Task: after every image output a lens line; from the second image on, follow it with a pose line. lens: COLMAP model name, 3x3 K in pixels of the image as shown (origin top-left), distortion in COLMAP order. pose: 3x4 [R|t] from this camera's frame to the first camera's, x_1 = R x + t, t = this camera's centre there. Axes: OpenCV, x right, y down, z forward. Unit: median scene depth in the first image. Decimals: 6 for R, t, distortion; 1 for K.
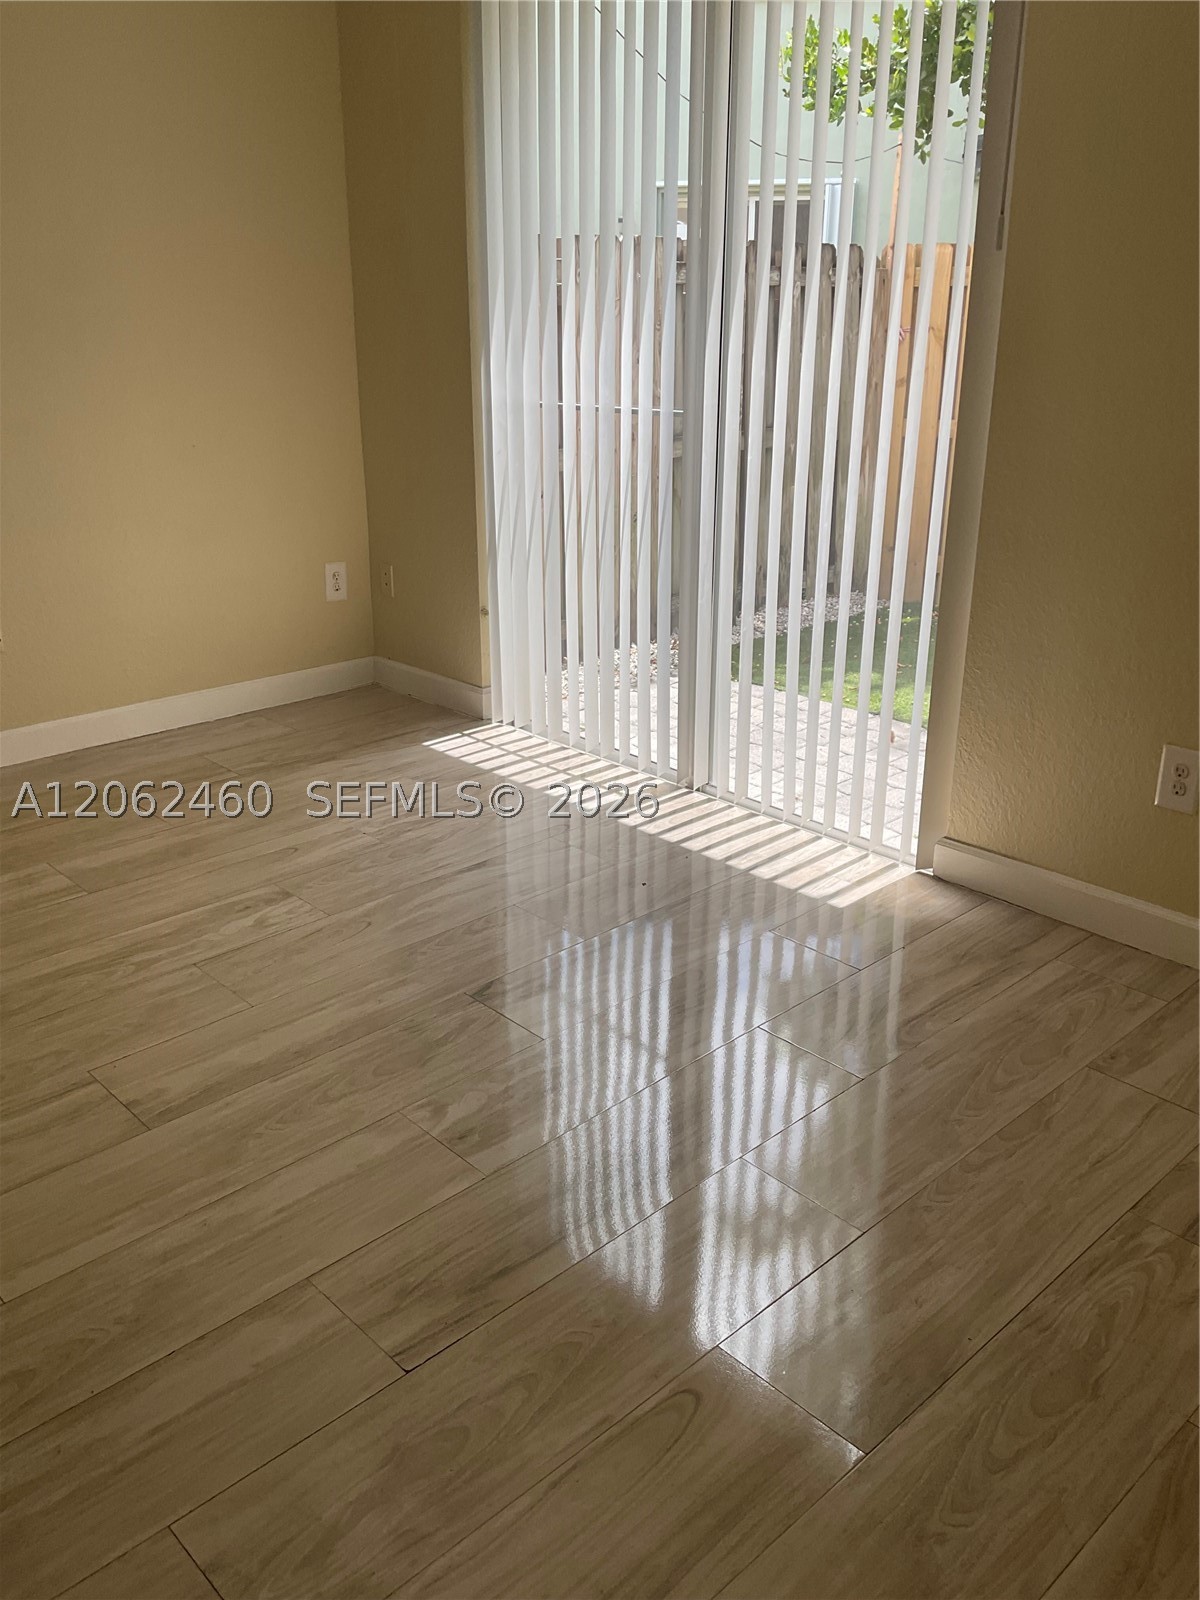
lens RADIAL K [[1268.2, 0, 600.0], [0, 1268.2, 800.0], [0, 0, 1]] dist [0.055726, -0.110046]
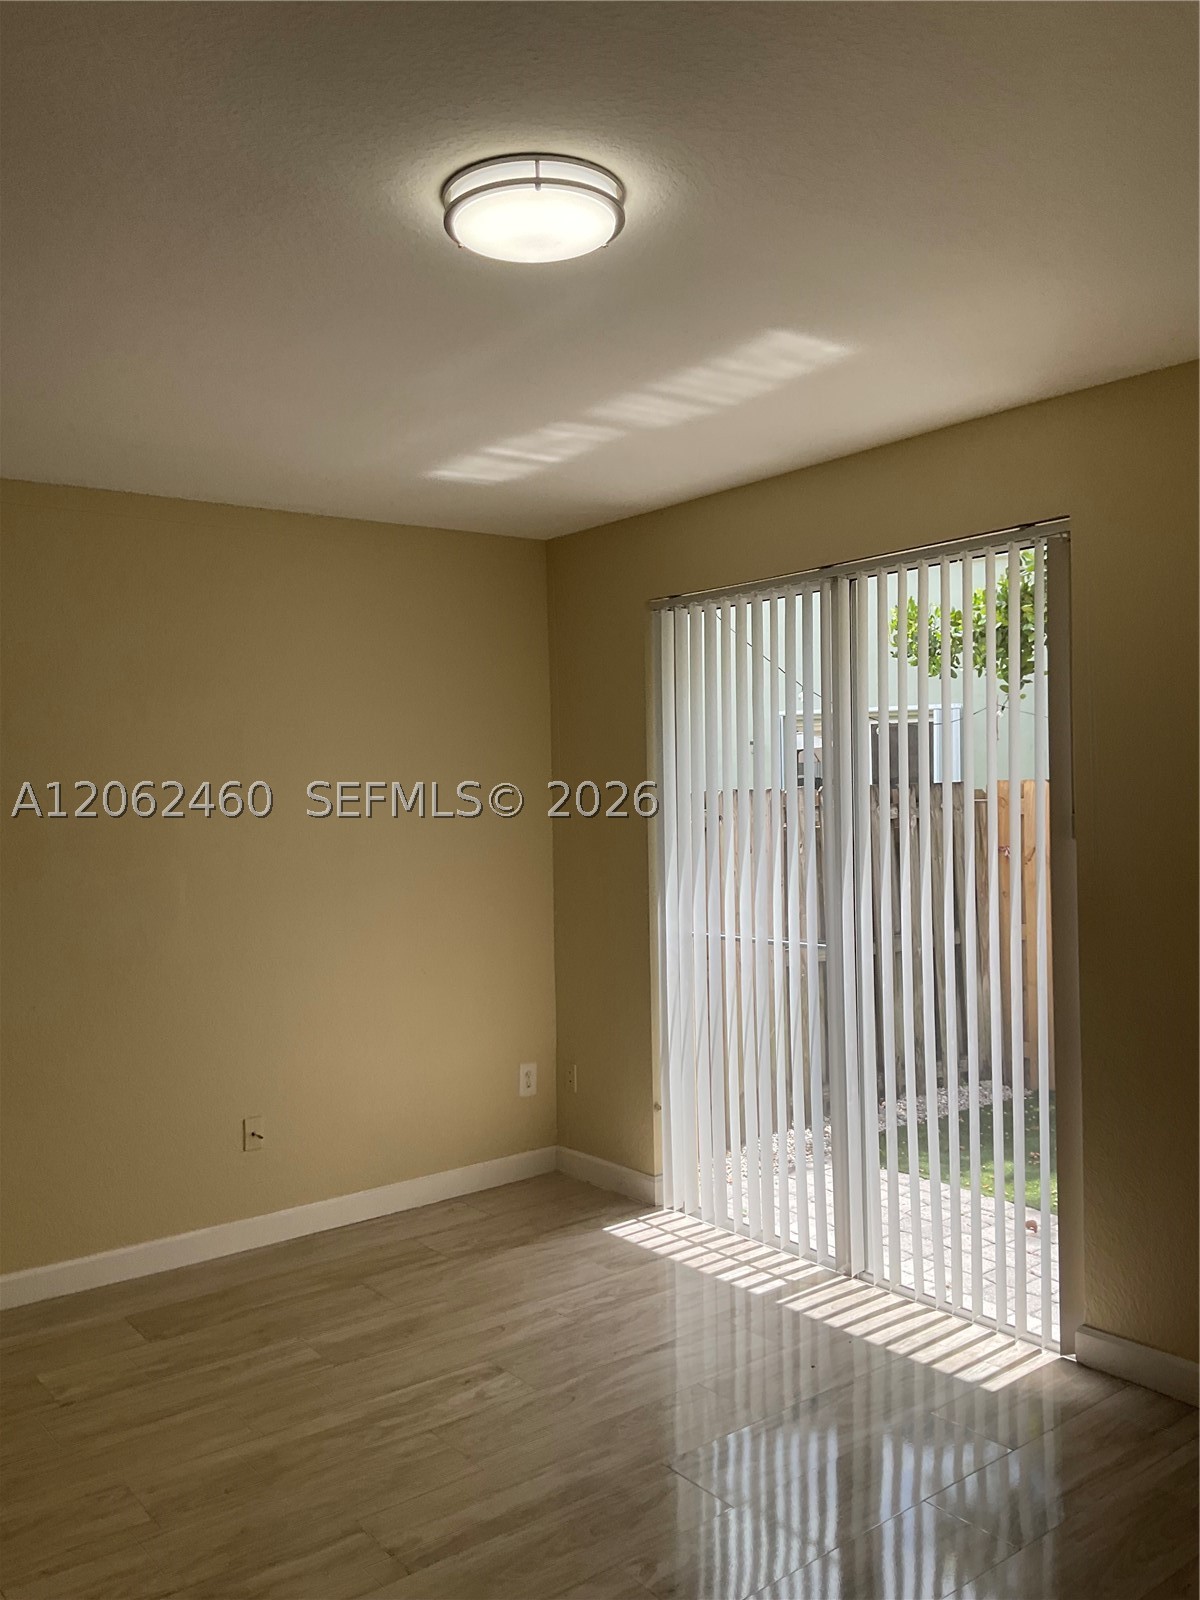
lens RADIAL K [[1271.6, 0, 622.7], [0, 1271.6, 792.3], [0, 0, 1]] dist [0.040161, -0.117786]
pose [[0.996250, -0.019741, -0.084236, -0.021676], [-0.011817, 0.933451, -0.358511, -0.000916], [0.085707, 0.358162, 0.929717, -0.194331]]
